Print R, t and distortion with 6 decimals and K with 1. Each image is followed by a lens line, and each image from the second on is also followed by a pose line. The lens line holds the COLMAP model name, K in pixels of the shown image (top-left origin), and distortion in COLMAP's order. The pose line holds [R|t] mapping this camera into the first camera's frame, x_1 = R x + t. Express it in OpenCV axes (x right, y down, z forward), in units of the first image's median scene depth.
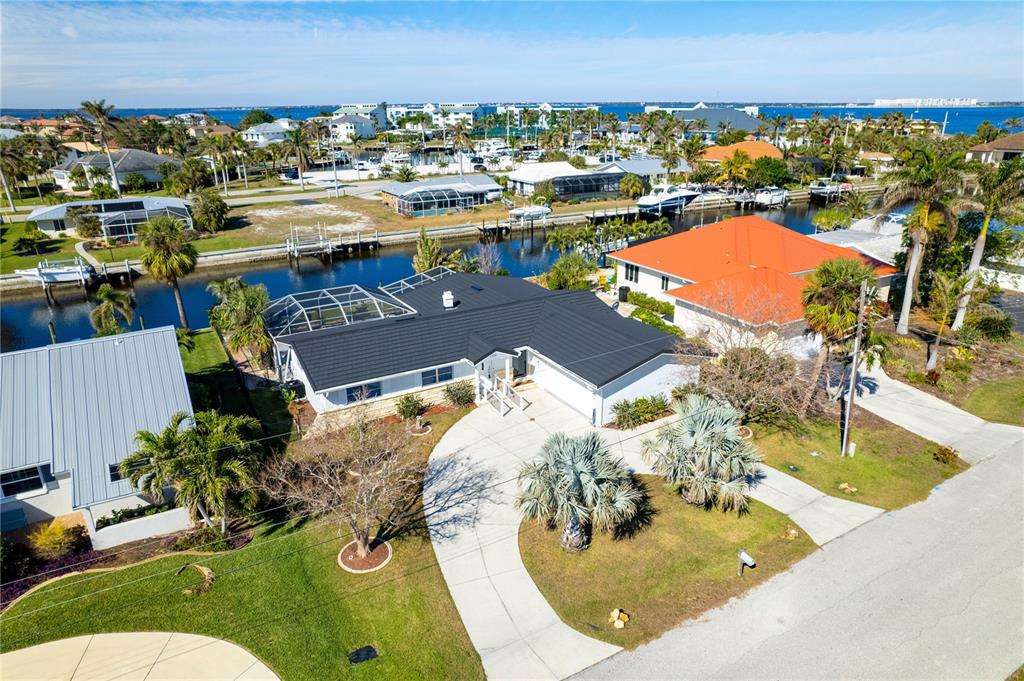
lens RADIAL K [[654.5, 0, 516.6], [0, 654.5, 342.0], [0, 0, 1]] dist [-0.068327, 0.061905]
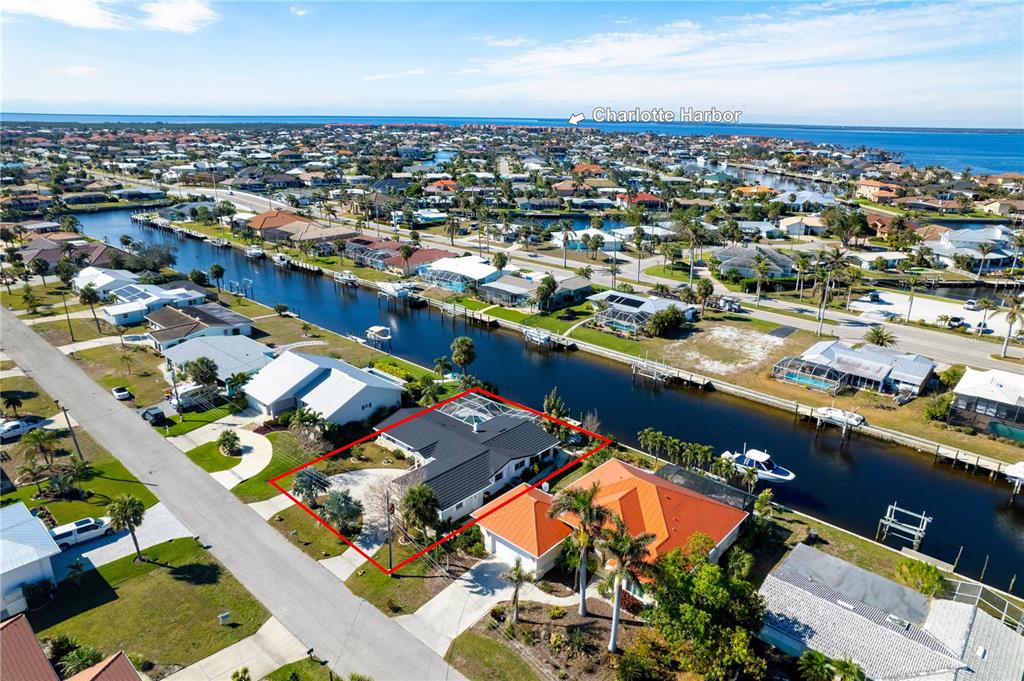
lens RADIAL K [[654.5, 0, 516.6], [0, 654.5, 342.0], [0, 0, 1]] dist [-0.068327, 0.061905]
pose [[0.312408, 0.322223, -0.893630, 0.648773], [-0.345208, 0.914910, 0.209213, -0.304832], [0.885004, 0.243128, 0.397059, 0.113015]]
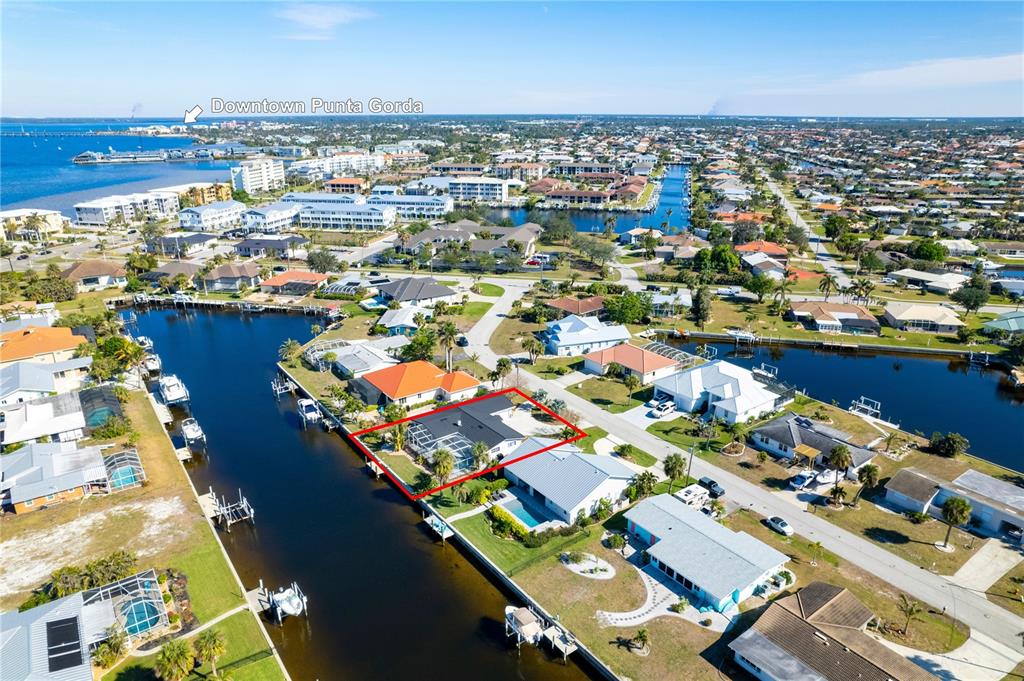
lens RADIAL K [[654.5, 0, 516.6], [0, 654.5, 342.0], [0, 0, 1]] dist [-0.068327, 0.061905]
pose [[-0.109448, -0.321957, 0.940407, -1.141355], [0.345634, 0.874725, 0.339697, -0.529294], [-0.931965, 0.362215, 0.015542, 0.240078]]
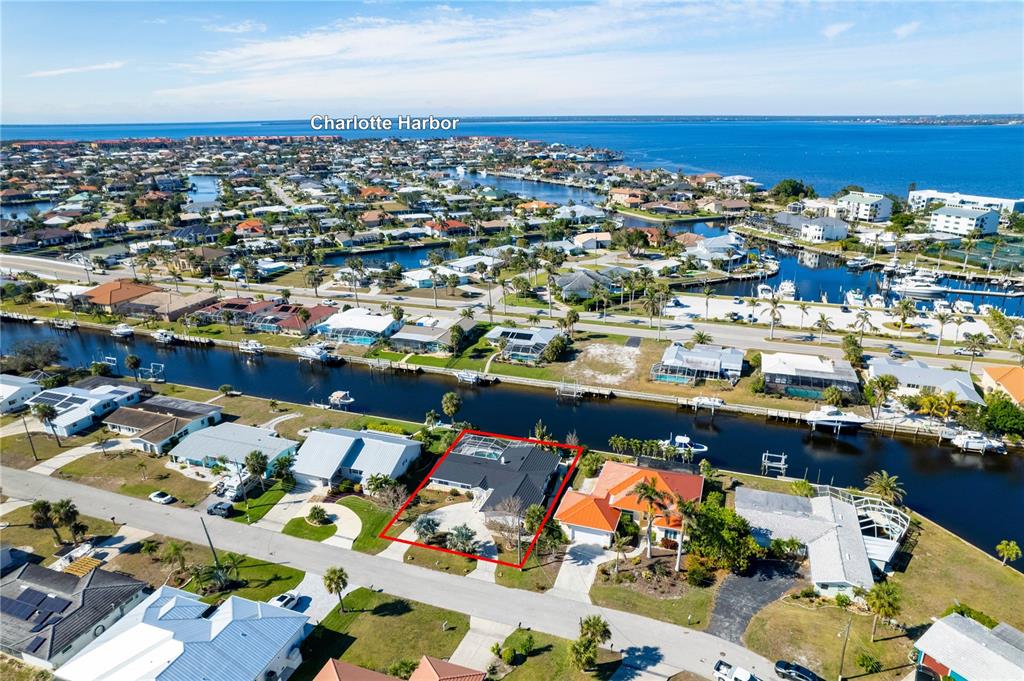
lens RADIAL K [[654.5, 0, 516.6], [0, 654.5, 342.0], [0, 0, 1]] dist [-0.068327, 0.061905]
pose [[0.653325, 0.250142, -0.714560, 0.702505], [-0.257402, 0.961004, 0.101070, -0.333029], [0.711977, 0.117898, 0.692235, -0.354410]]
